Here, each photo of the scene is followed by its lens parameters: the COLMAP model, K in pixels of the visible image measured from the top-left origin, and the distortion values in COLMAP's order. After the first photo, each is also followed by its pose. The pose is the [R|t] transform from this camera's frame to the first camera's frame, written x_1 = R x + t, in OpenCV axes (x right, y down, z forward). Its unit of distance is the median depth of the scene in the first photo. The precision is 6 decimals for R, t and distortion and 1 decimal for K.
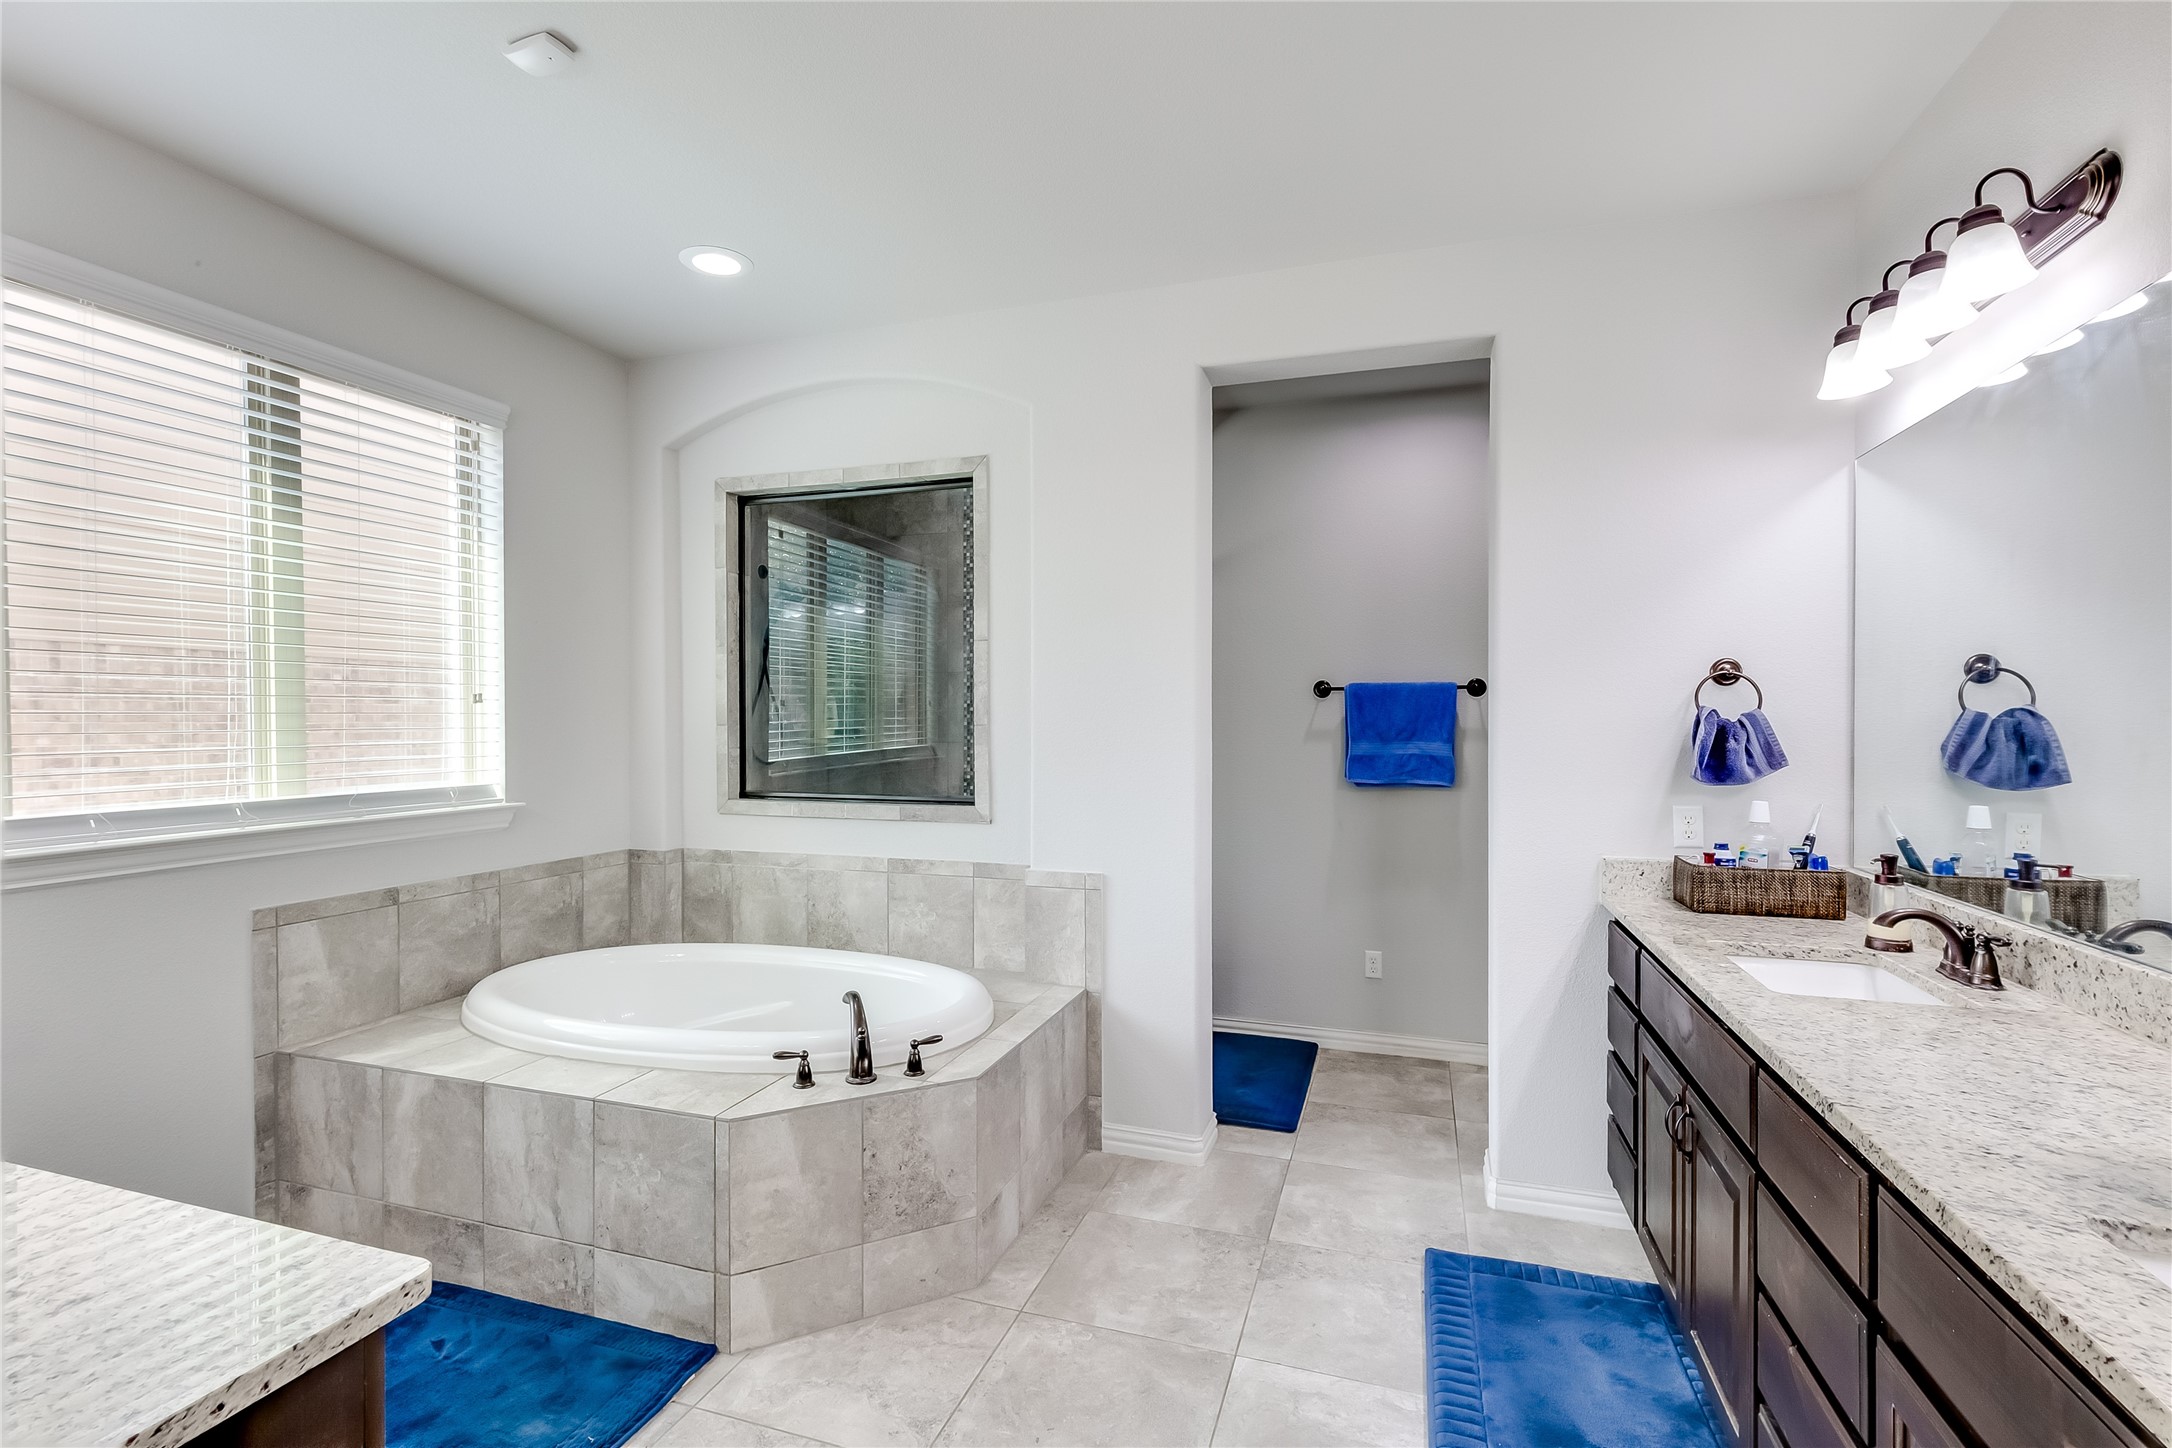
lens RADIAL K [[981.6, 0, 1088.4], [0, 981.6, 727.3], [0, 0, 1]] dist [0.006509, -0.000829]
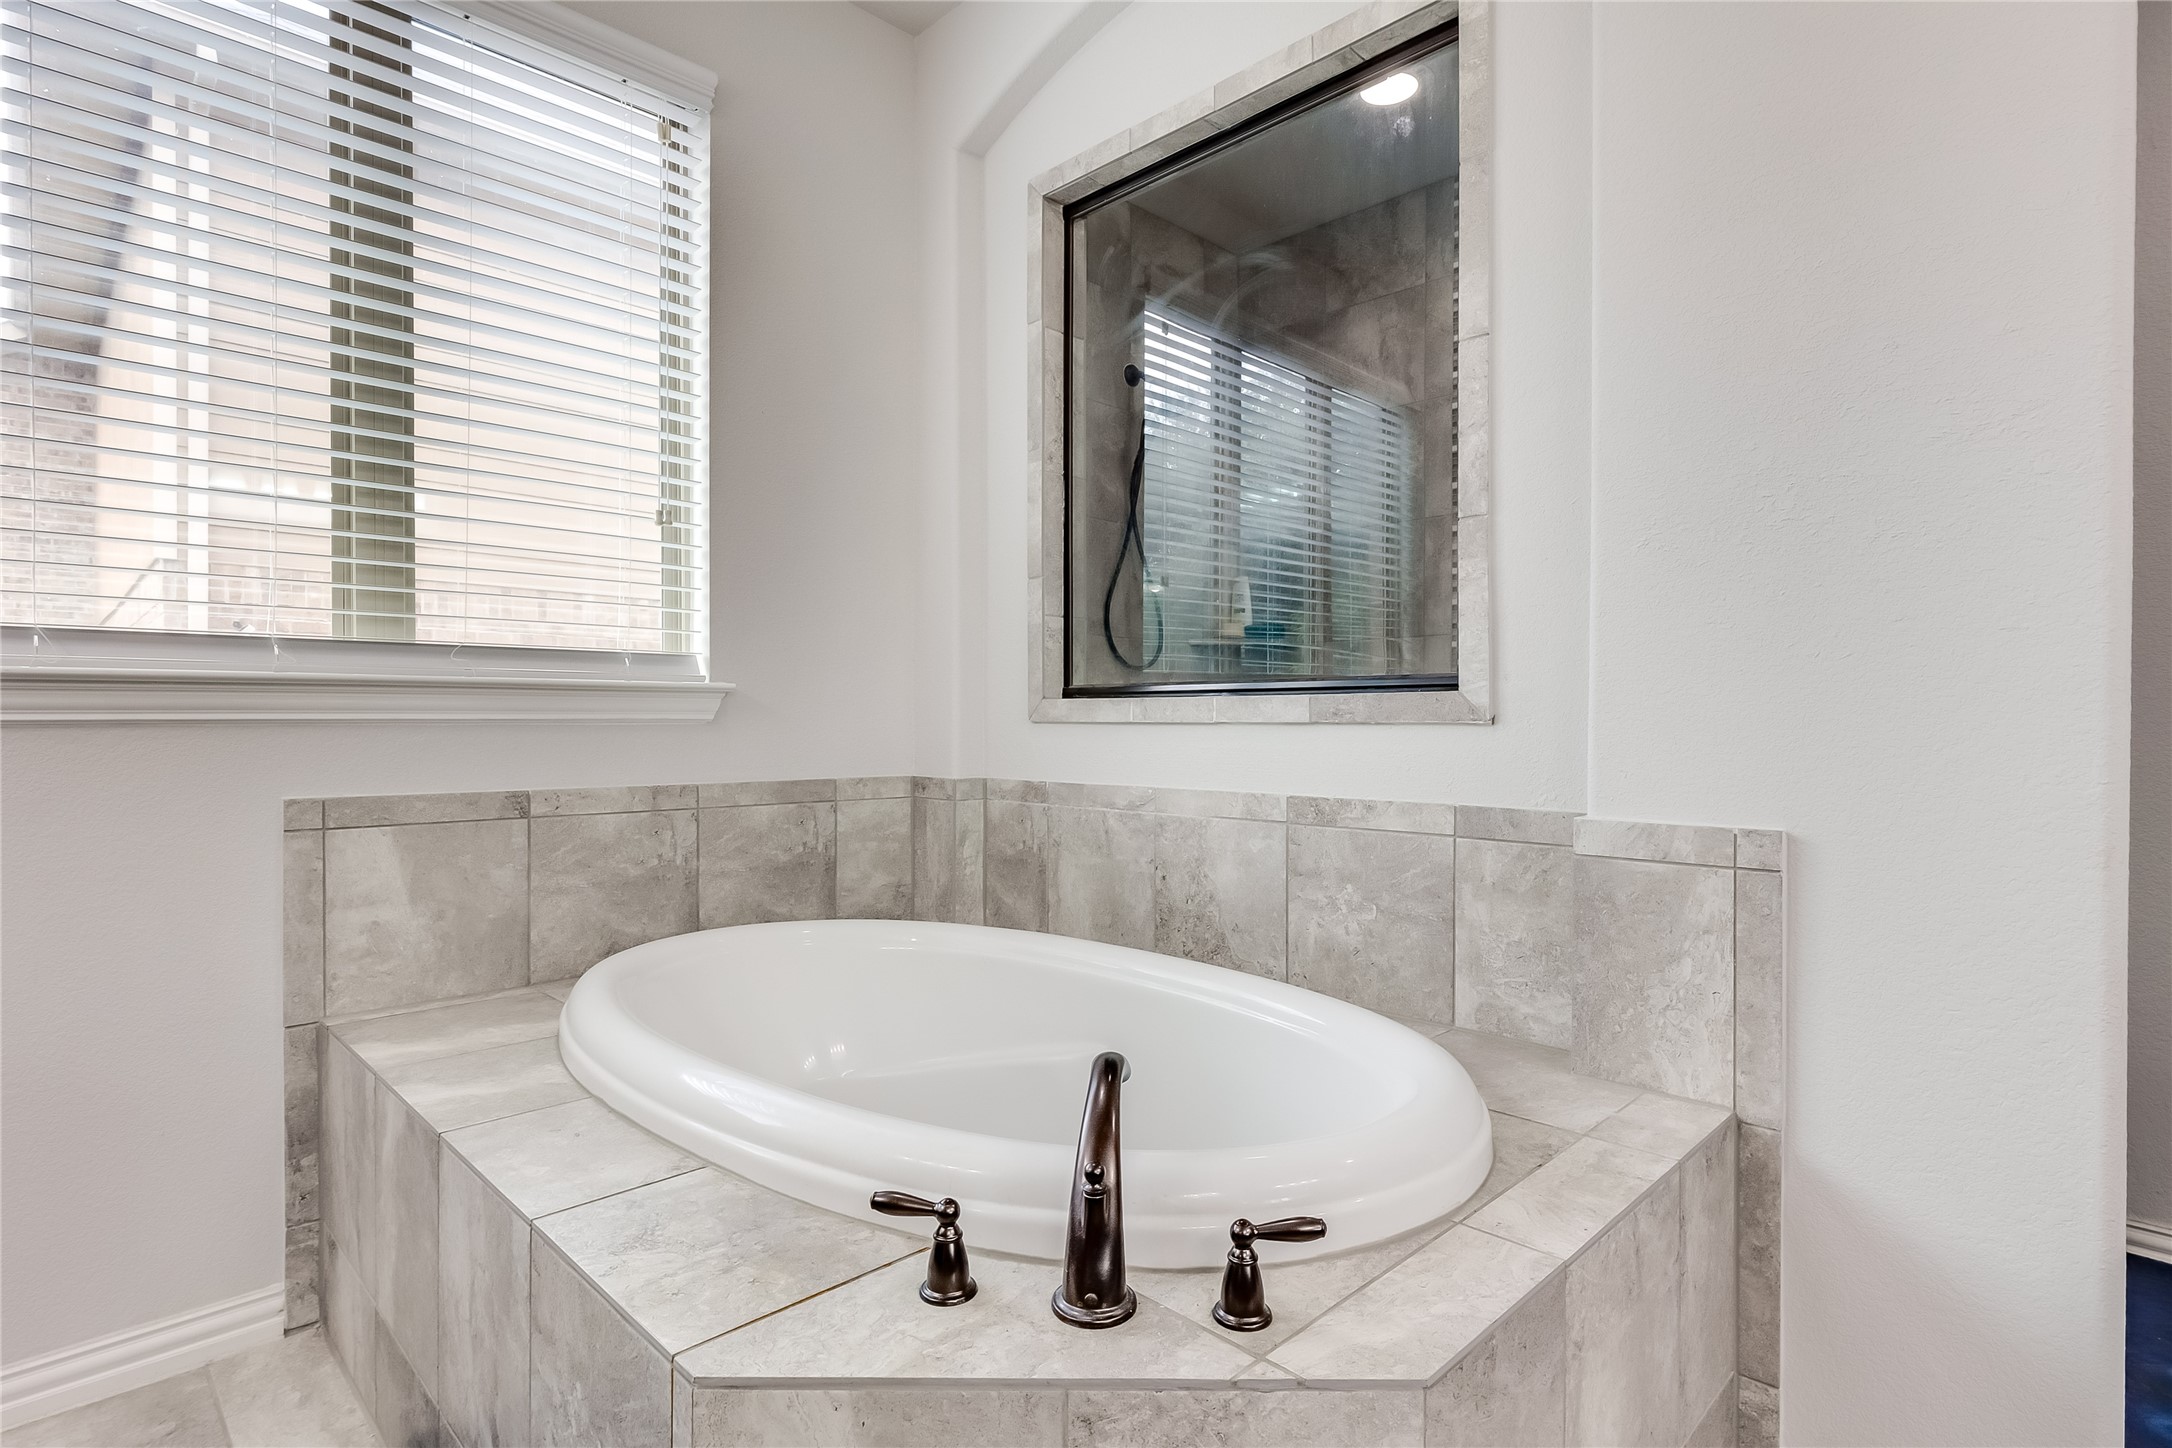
lens RADIAL K [[1106.2, 0, 1092.1], [0, 1106.2, 726.4], [0, 0, 1]] dist [0.001892, -0.000851]
pose [[0.896245, 0.006035, -0.443519, -0.039103], [-0.006671, 0.999978, 0.000127, 0.108033], [0.443510, 0.002845, 0.896265, 0.471303]]
